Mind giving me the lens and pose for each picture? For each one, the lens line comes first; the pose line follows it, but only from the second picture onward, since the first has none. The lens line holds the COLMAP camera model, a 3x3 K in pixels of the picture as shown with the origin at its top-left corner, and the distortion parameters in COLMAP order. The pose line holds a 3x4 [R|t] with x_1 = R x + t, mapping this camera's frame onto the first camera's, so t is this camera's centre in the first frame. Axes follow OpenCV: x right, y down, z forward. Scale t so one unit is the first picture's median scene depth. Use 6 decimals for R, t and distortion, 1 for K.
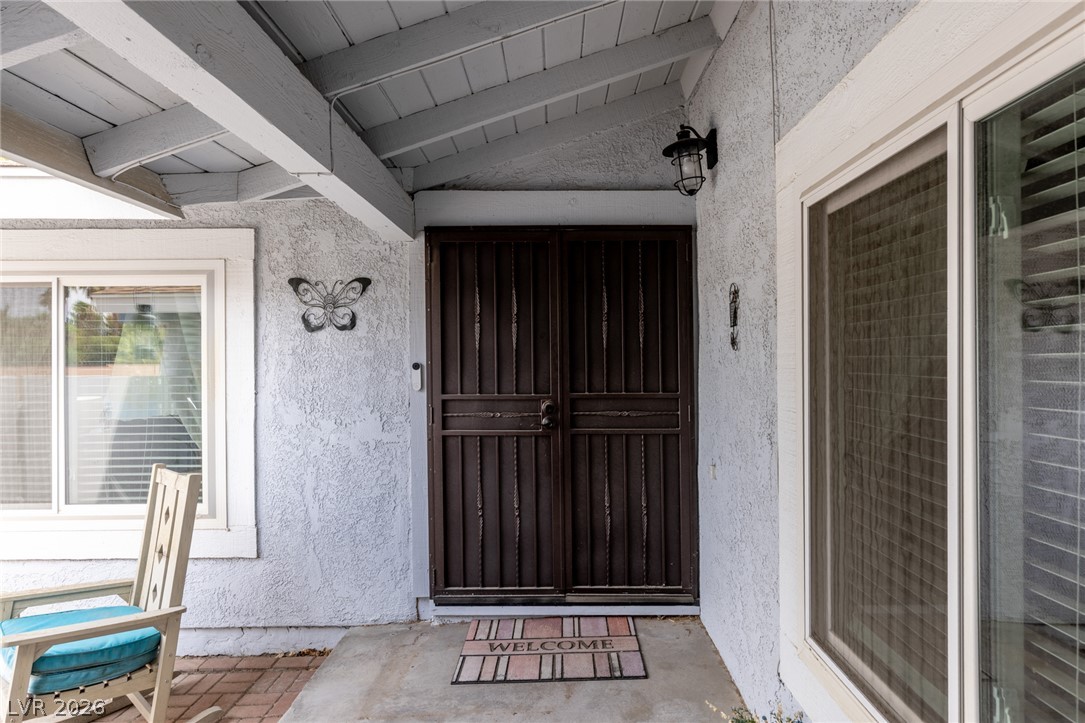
lens RADIAL K [[563.5, 0, 557.2], [0, 563.5, 368.1], [0, 0, 1]] dist [-0.000670, 0.000067]
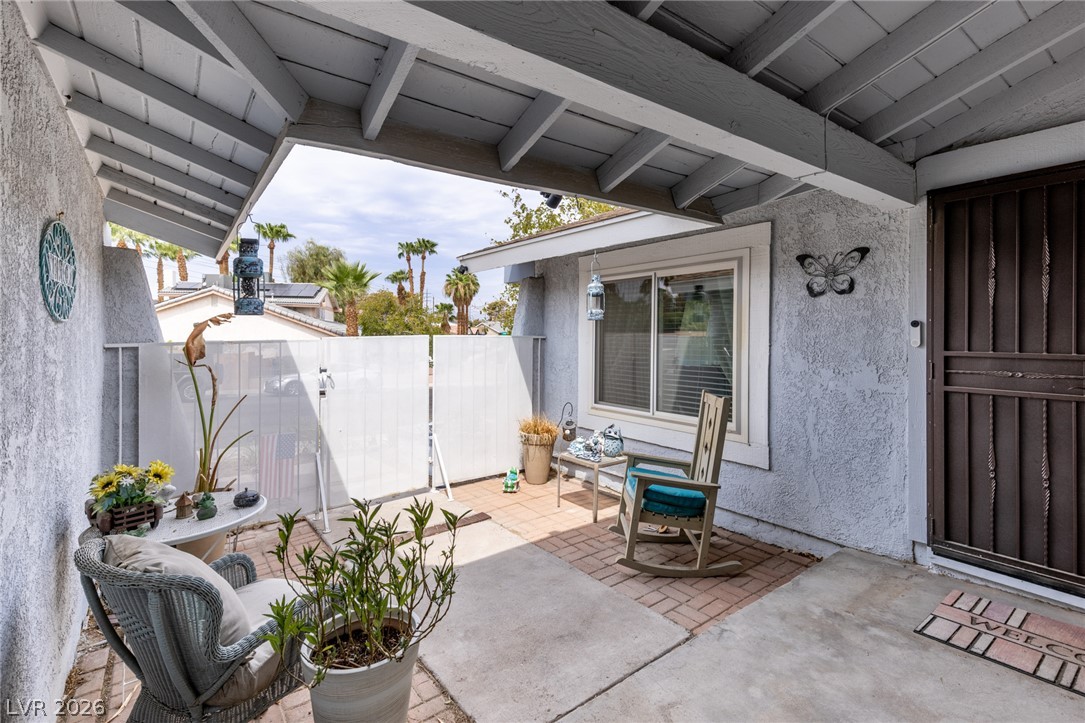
lens RADIAL K [[506.8, 0, 538.1], [0, 506.8, 341.3], [0, 0, 1]] dist [0.010928, -0.001147]
pose [[0.593687, 0.016667, -0.804524, 0.102172], [-0.011010, 0.999860, 0.012590, 0.025358], [0.804621, 0.001383, 0.593787, -0.147703]]
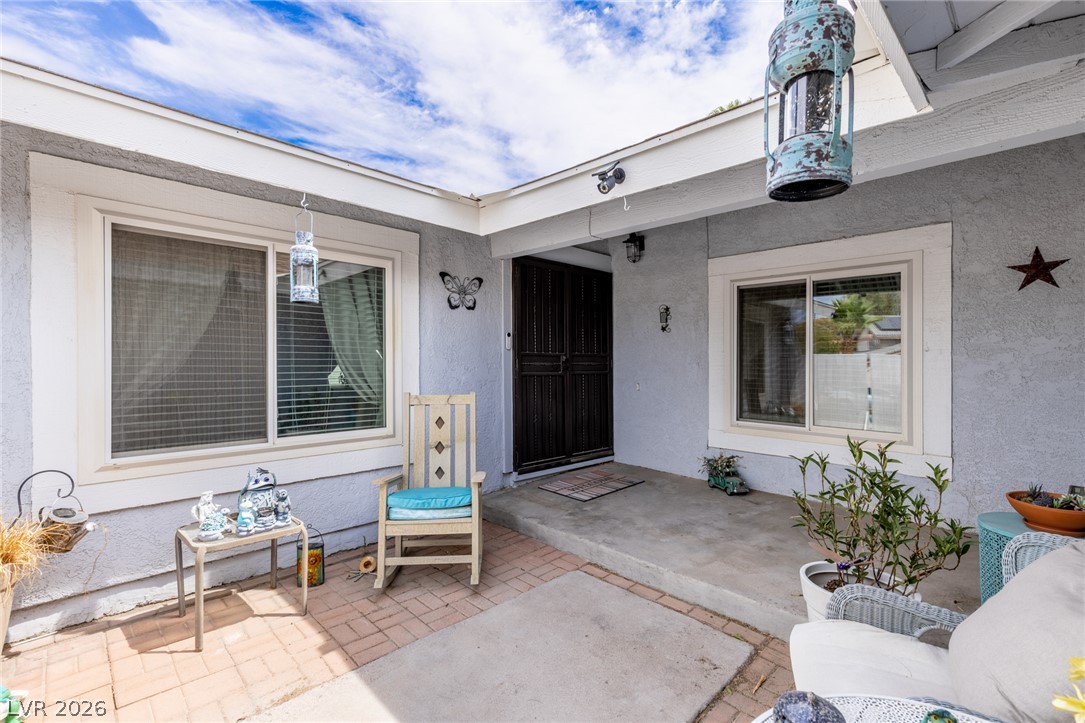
lens RADIAL K [[489.4, 0, 552.8], [0, 489.4, 377.3], [0, 0, 1]] dist [0.012983, -0.000047]
pose [[0.707228, -0.013034, 0.706866, -1.181627], [0.000888, 0.999846, 0.017547, 0.096713], [-0.706985, -0.011782, 0.707130, -0.127550]]
